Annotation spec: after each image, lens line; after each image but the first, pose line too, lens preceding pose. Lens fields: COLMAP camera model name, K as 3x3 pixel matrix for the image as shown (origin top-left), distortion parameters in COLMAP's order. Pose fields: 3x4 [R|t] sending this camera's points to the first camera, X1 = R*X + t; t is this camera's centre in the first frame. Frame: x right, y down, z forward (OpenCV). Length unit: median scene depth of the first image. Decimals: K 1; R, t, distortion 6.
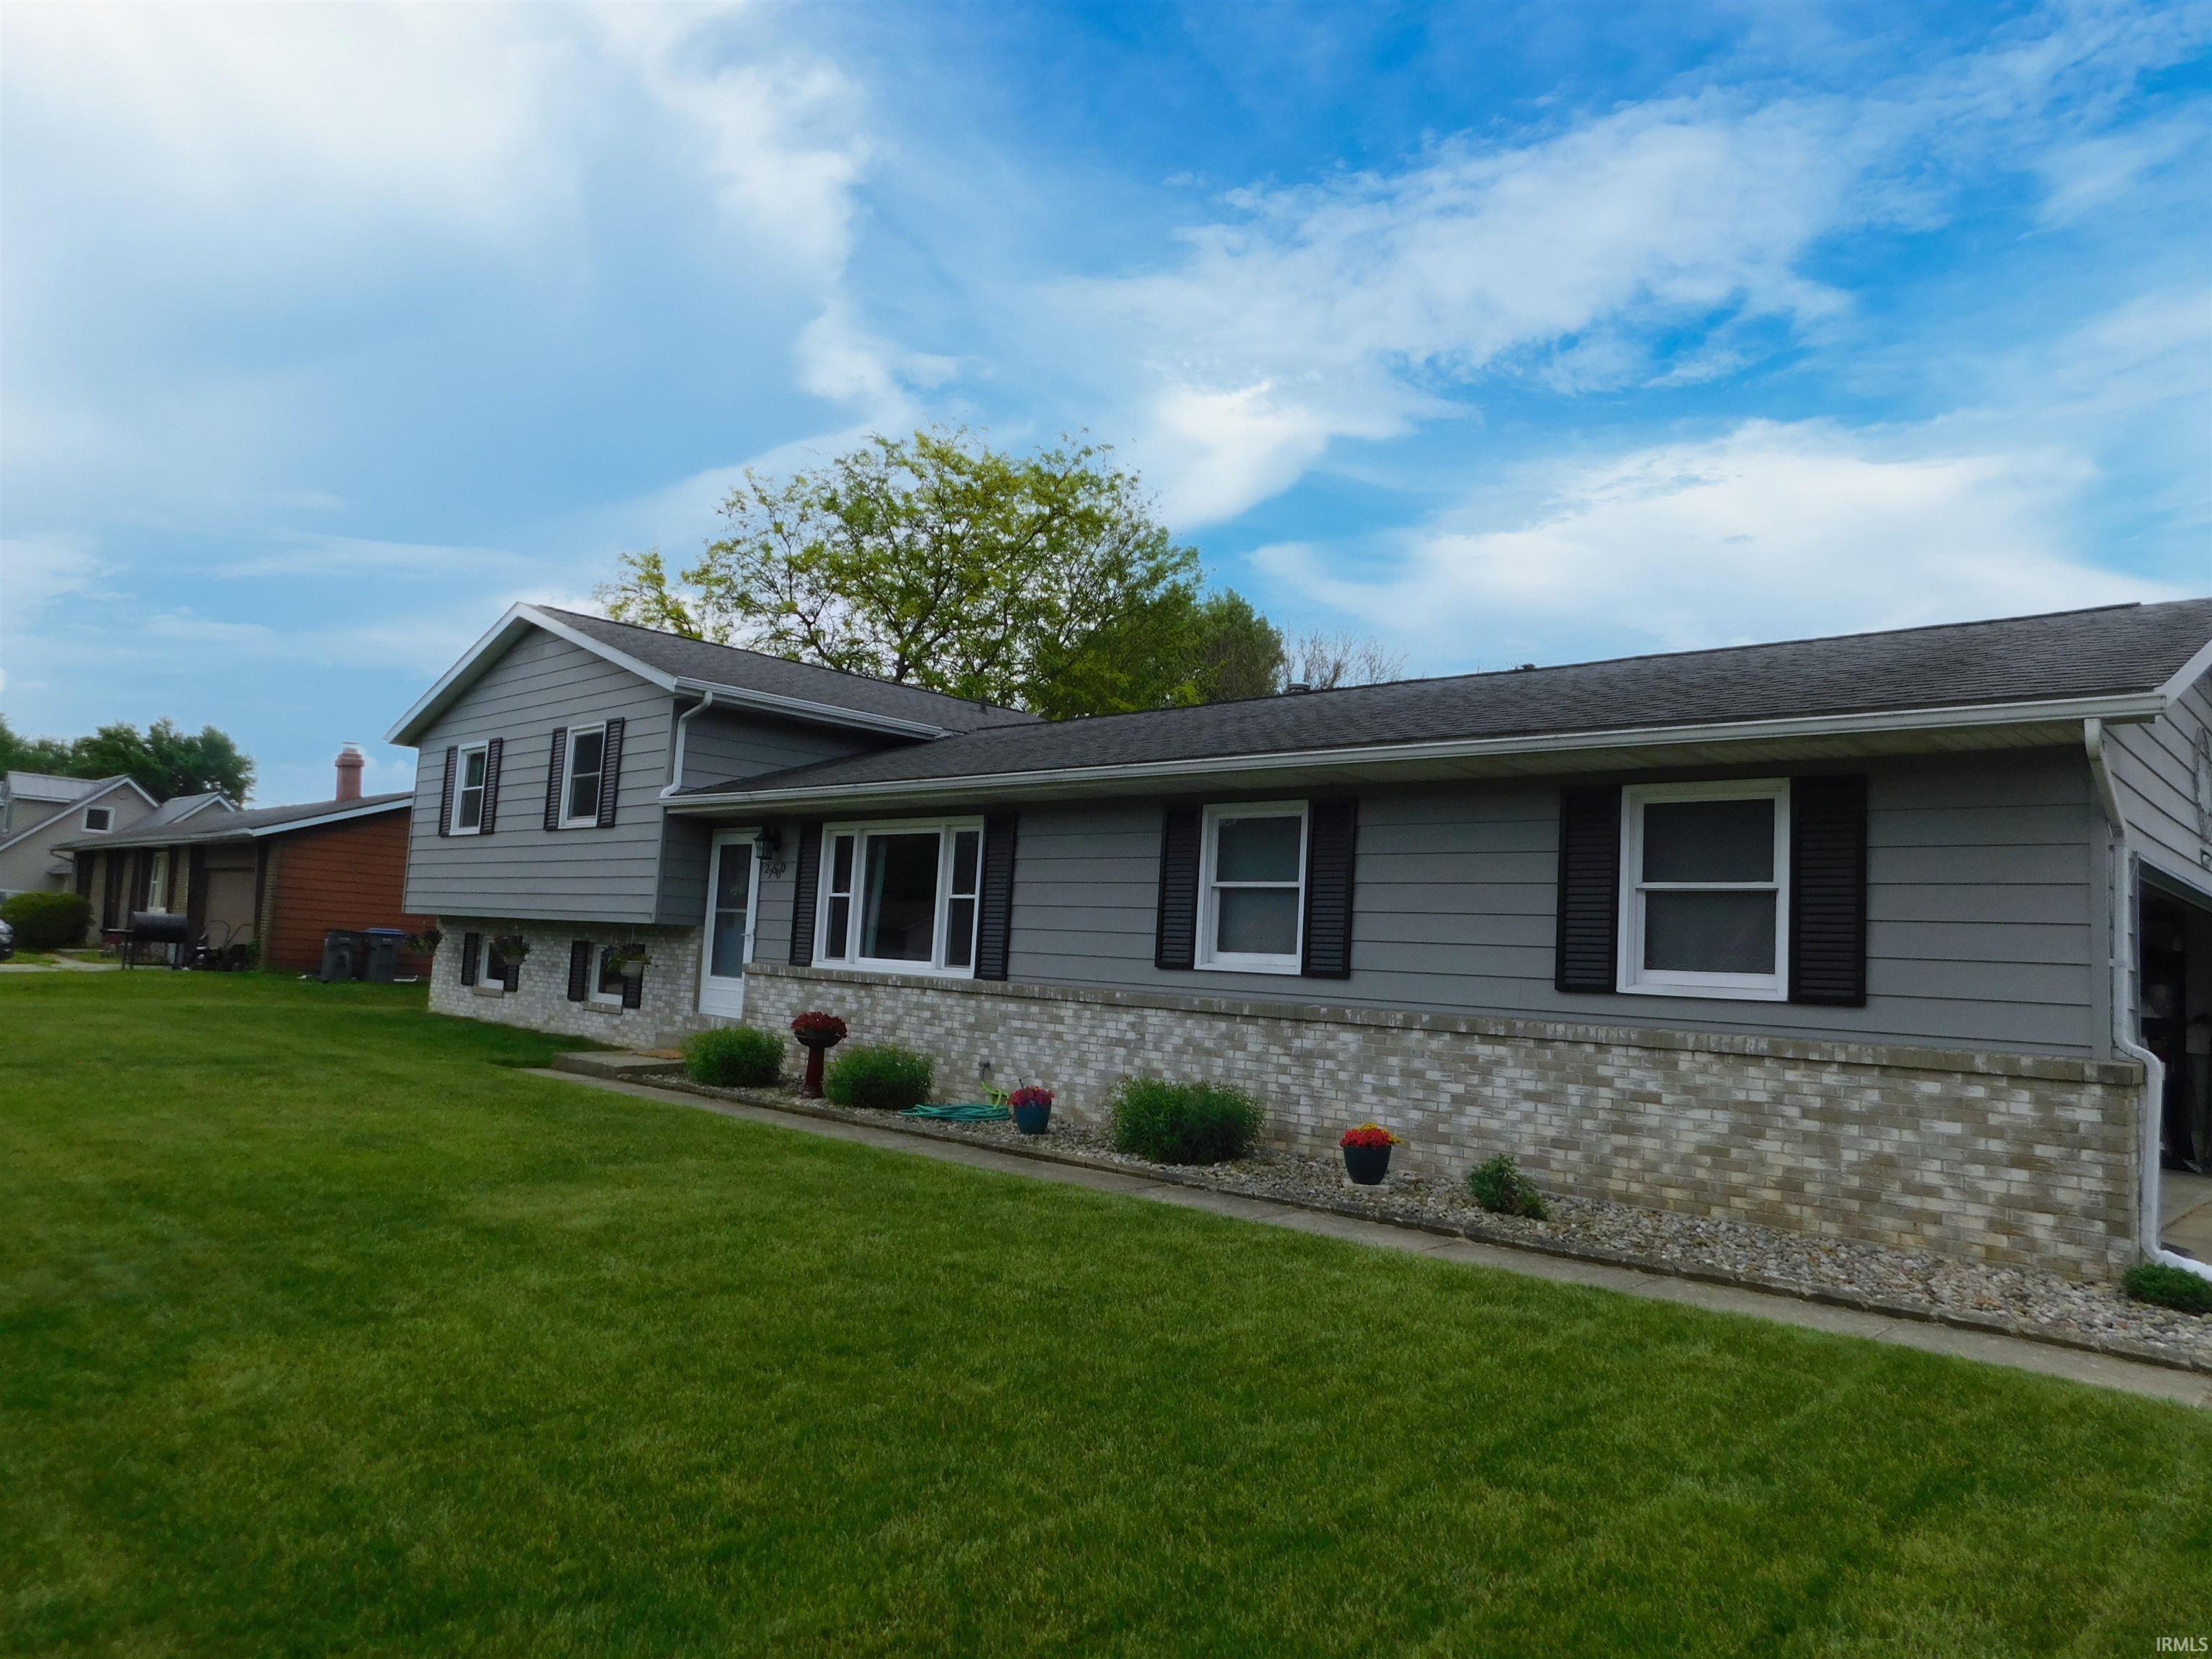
lens RADIAL K [[1458.0, 0, 1117.2], [0, 1458.0, 832.0], [0, 0, 1]] dist [-0.073230, 0.065175]
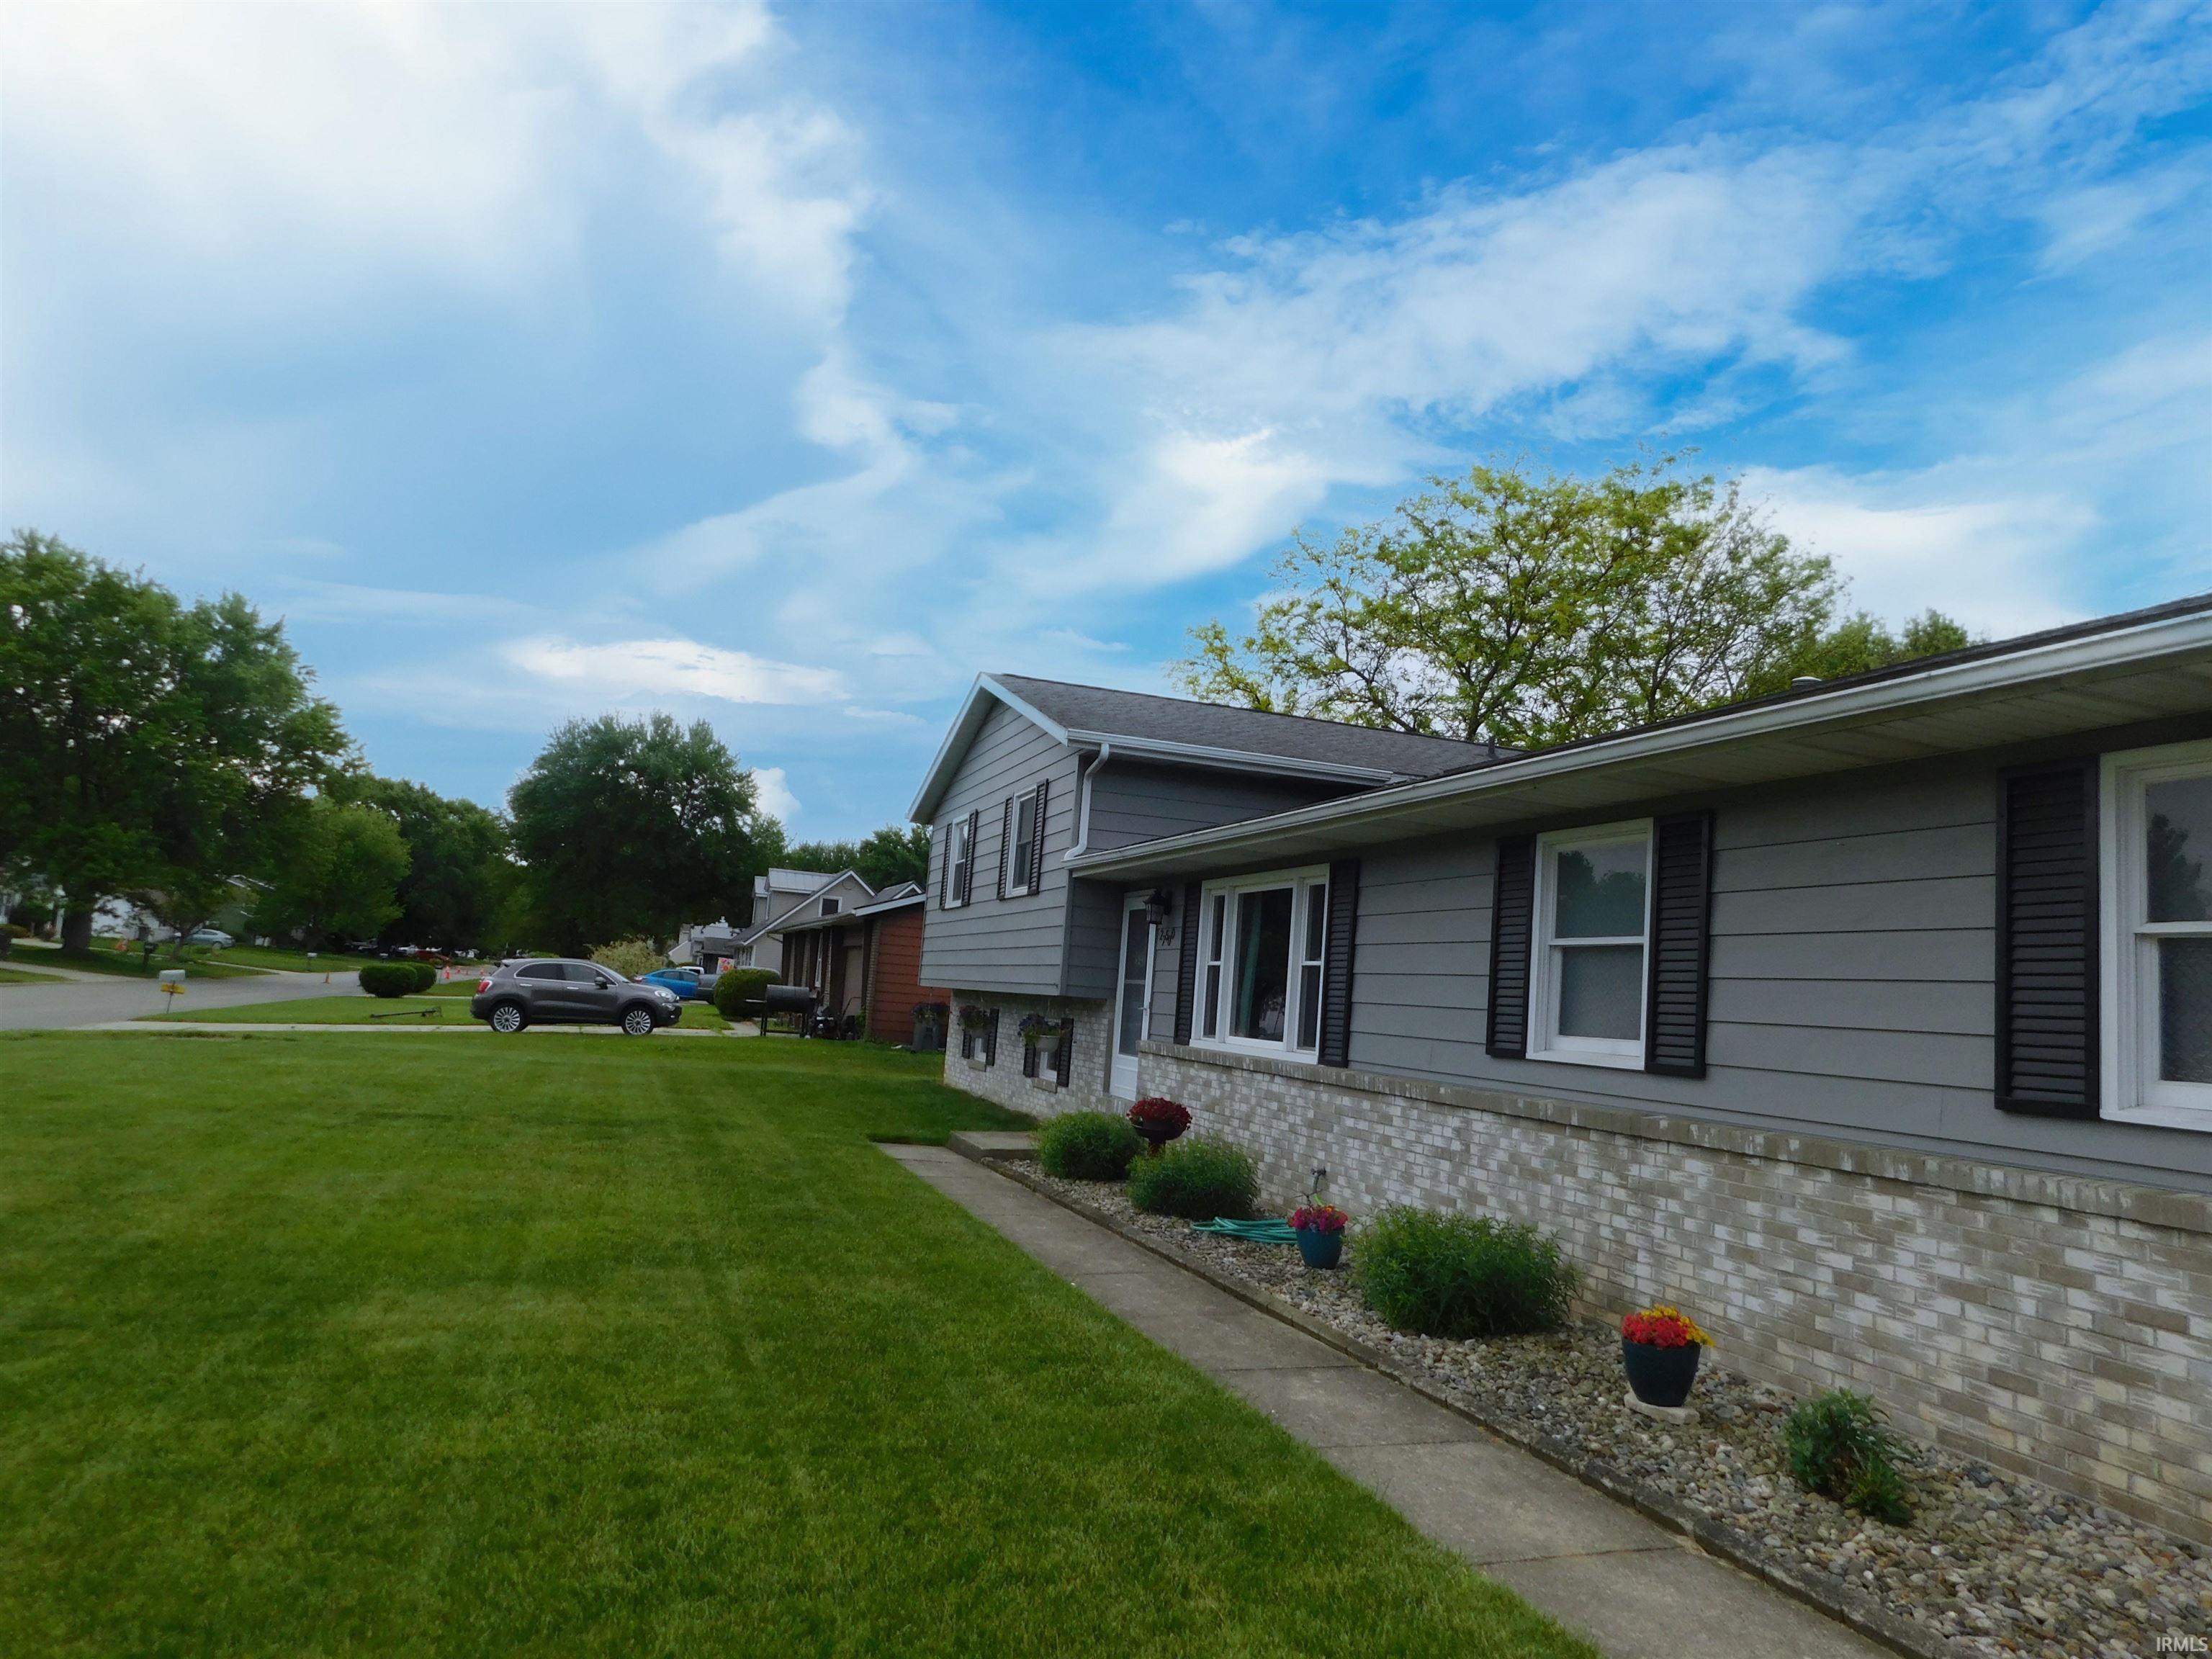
lens RADIAL K [[1458.0, 0, 1117.2], [0, 1458.0, 832.0], [0, 0, 1]] dist [-0.073230, 0.065175]
pose [[0.884640, -0.042886, -0.464299, 0.210359], [0.016859, 0.998052, -0.060066, 0.020620], [0.465970, 0.045309, 0.883639, 0.254044]]
